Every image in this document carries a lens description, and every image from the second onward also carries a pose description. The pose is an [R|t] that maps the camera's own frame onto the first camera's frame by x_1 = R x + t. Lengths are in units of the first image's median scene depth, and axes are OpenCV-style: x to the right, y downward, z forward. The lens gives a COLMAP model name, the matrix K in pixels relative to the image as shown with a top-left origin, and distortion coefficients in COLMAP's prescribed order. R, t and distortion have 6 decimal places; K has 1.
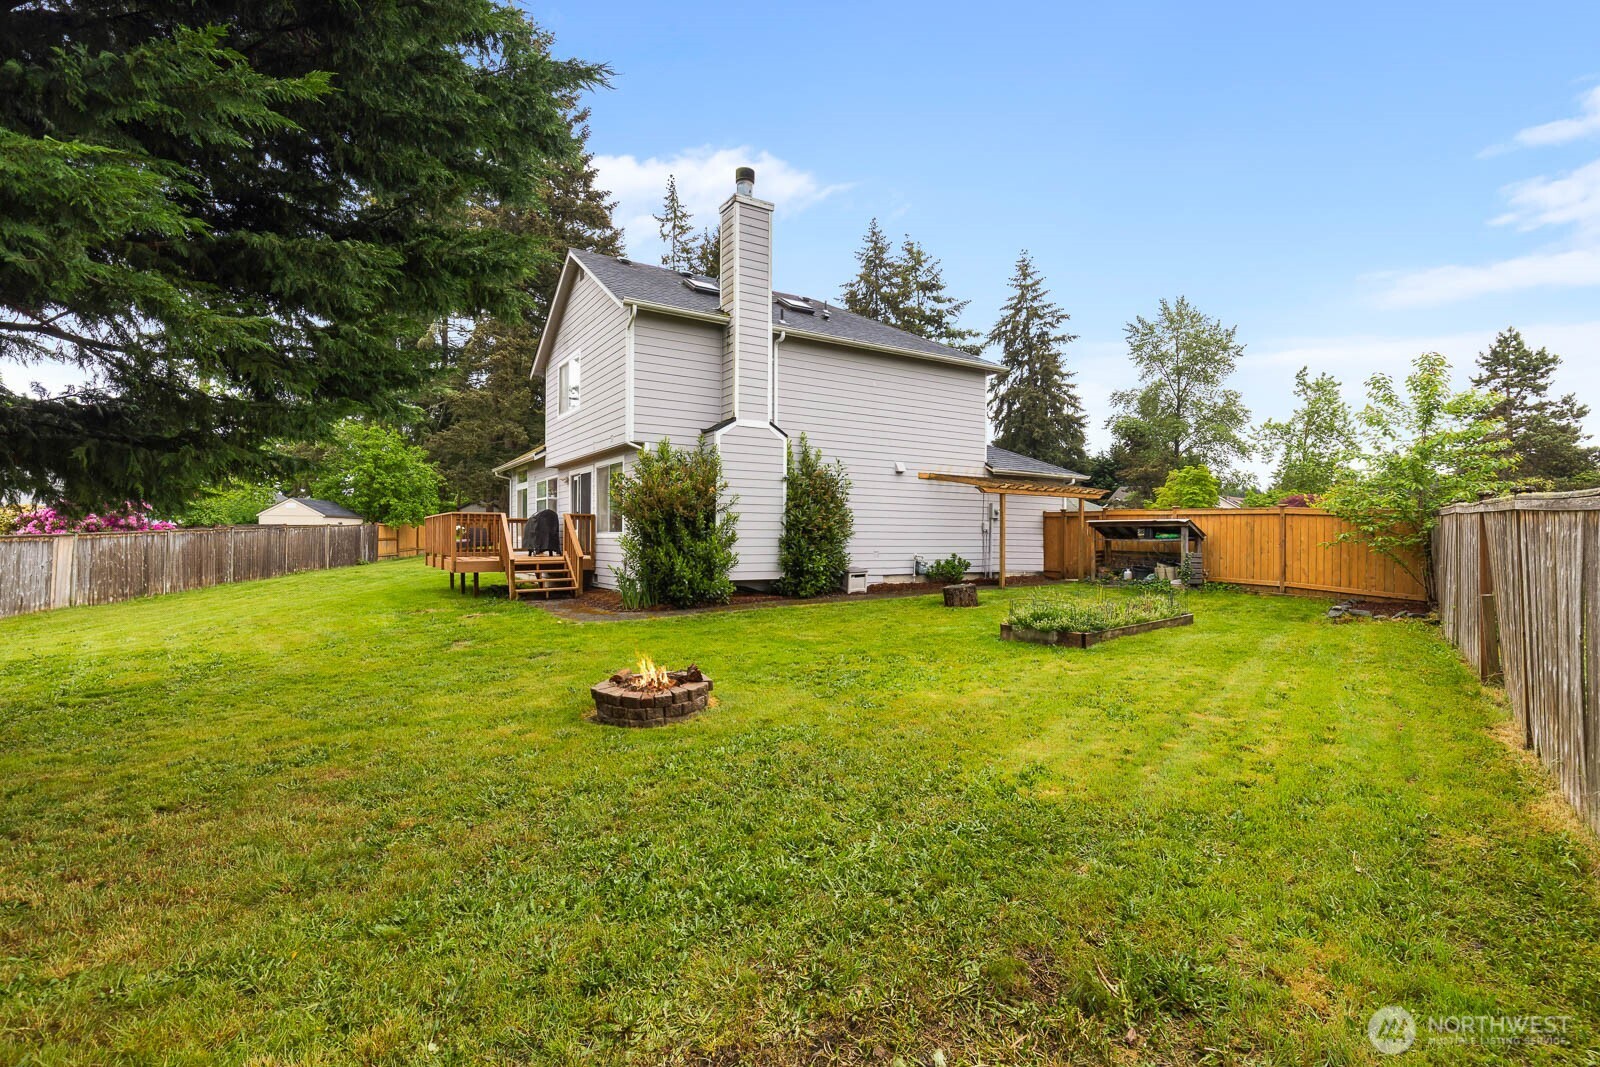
lens RADIAL K [[756.9, 0, 805.1], [0, 756.9, 530.8], [0, 0, 1]] dist [0.000219, 0.000108]
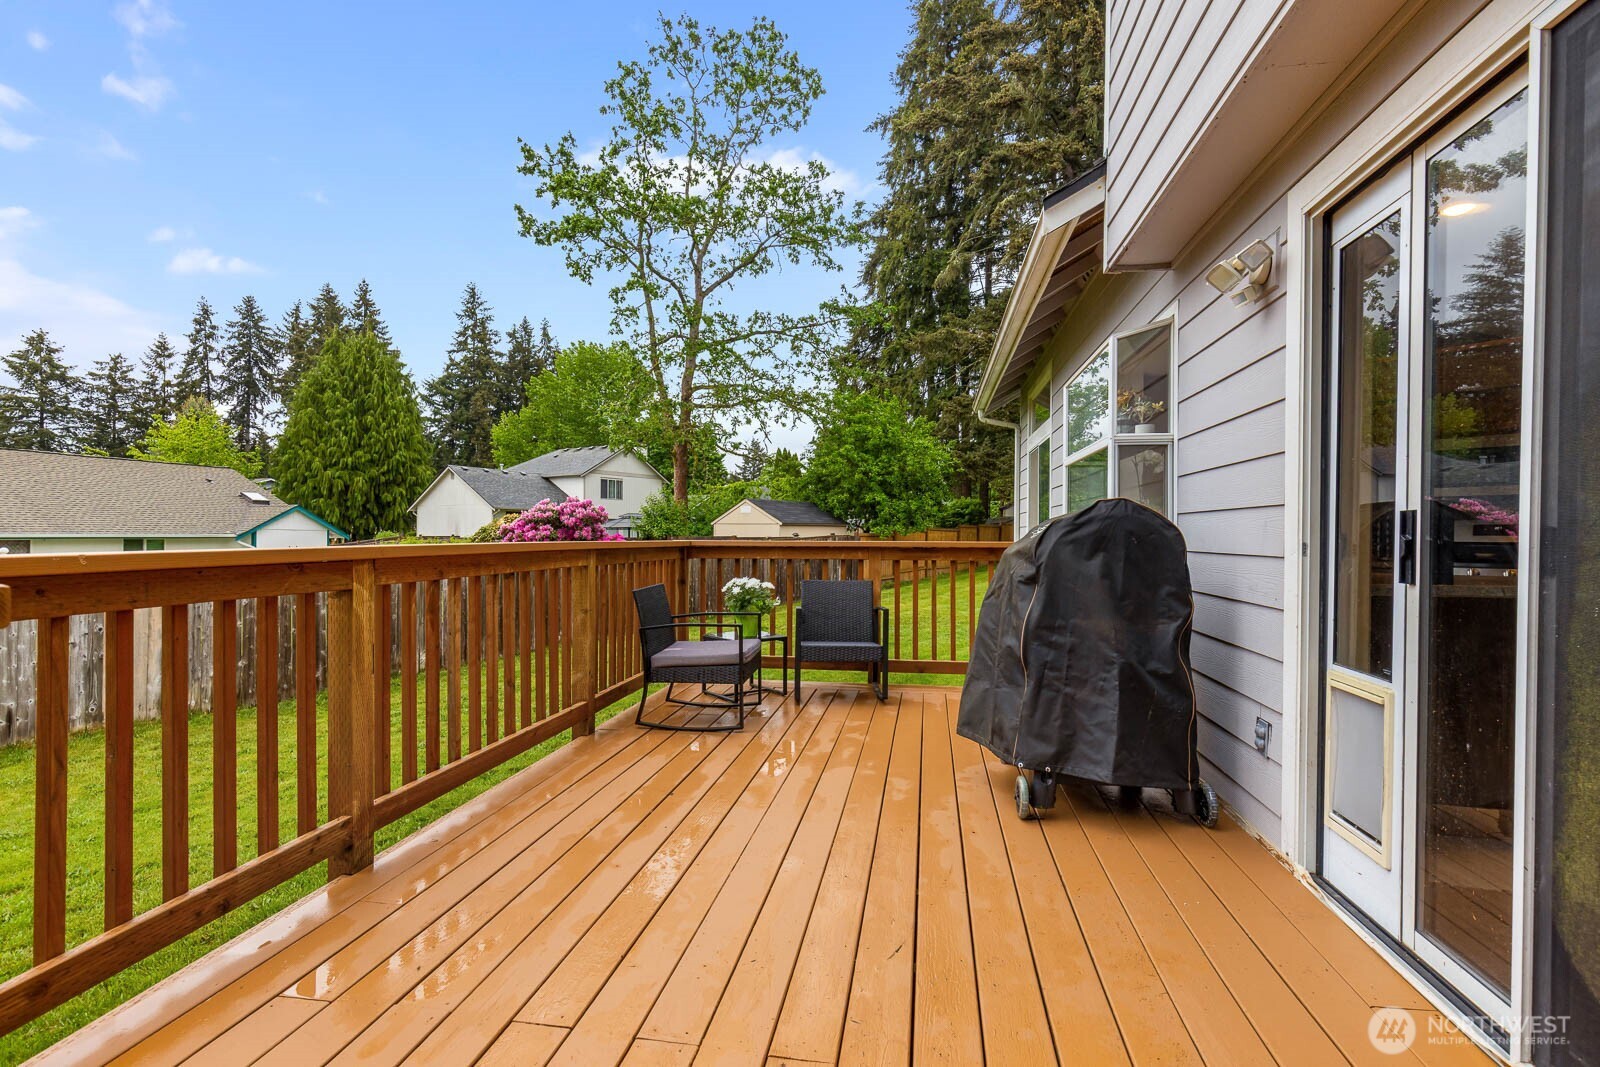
lens RADIAL K [[756.9, 0, 802.1], [0, 756.9, 537.8], [0, 0, 1]] dist [0.000219, 0.000108]
pose [[0.750979, 0.001991, -0.660323, -0.344581], [0.005396, 0.999944, 0.009153, -0.025602], [0.660304, -0.010437, 0.750926, 1.014257]]
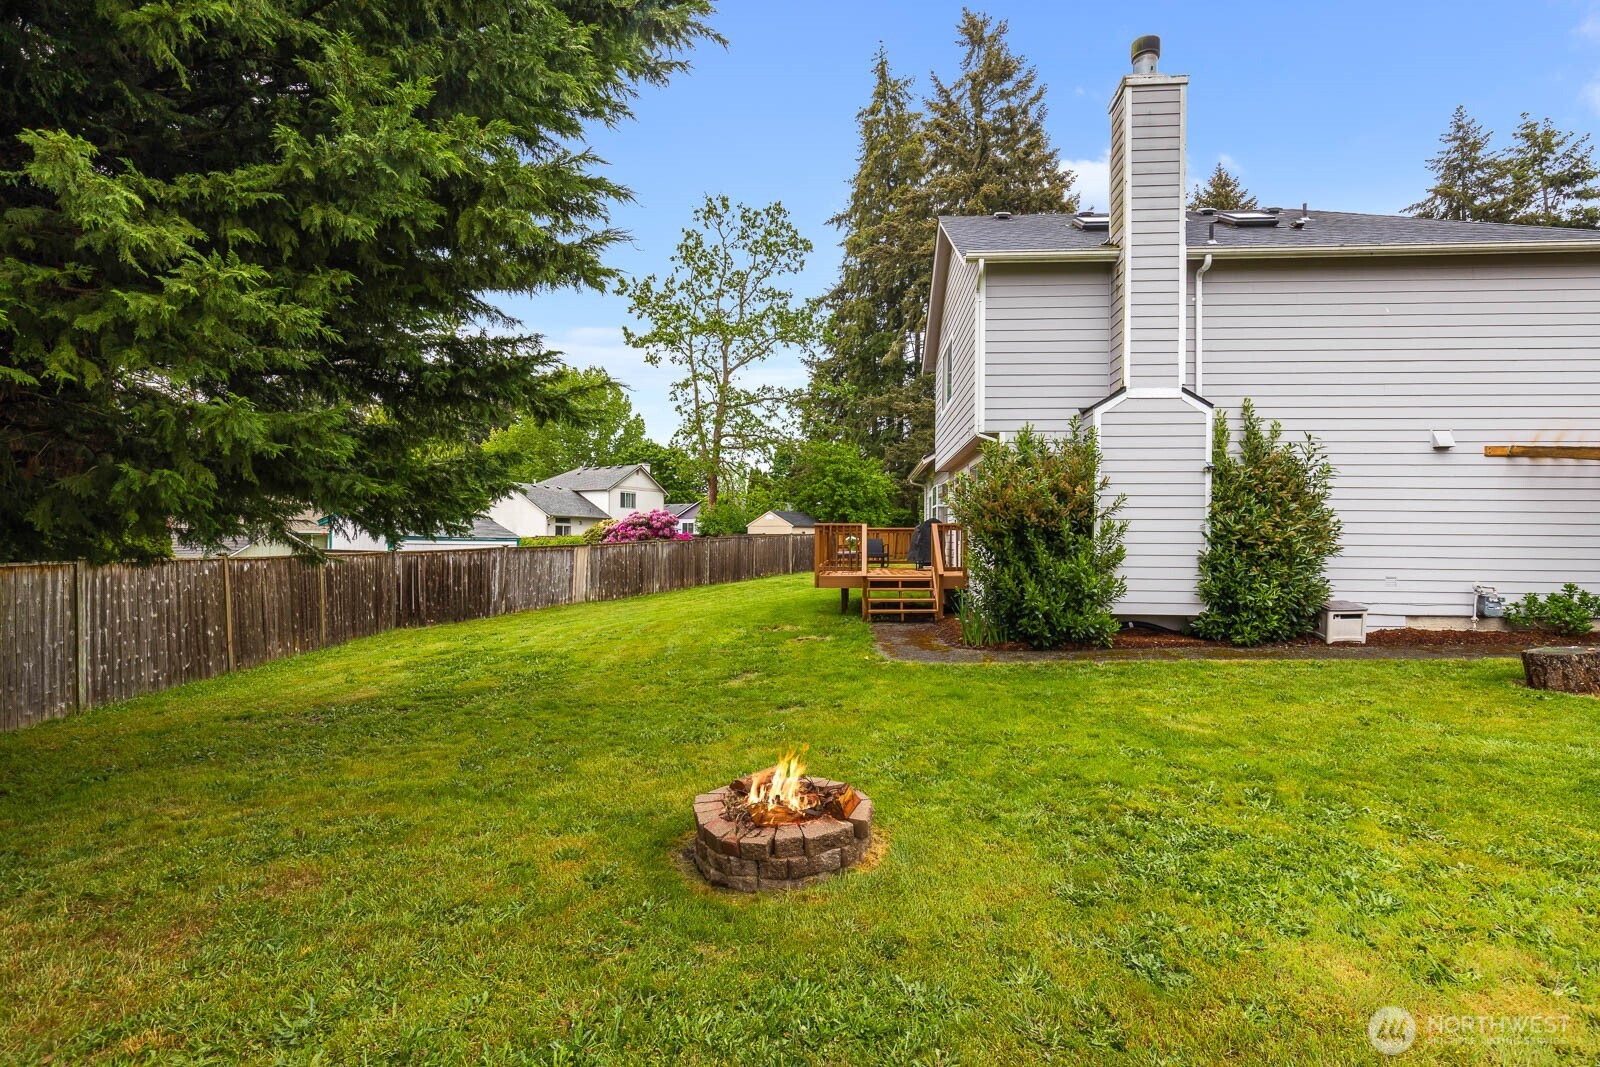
lens RADIAL K [[756.9, 0, 798.5], [0, 756.9, 534.9], [0, 0, 1]] dist [0.000219, 0.000108]
pose [[0.802632, -0.003875, -0.596462, 0.080204], [0.003193, 0.999992, -0.002201, -0.008449], [0.596466, -0.000138, 0.802638, 0.222311]]
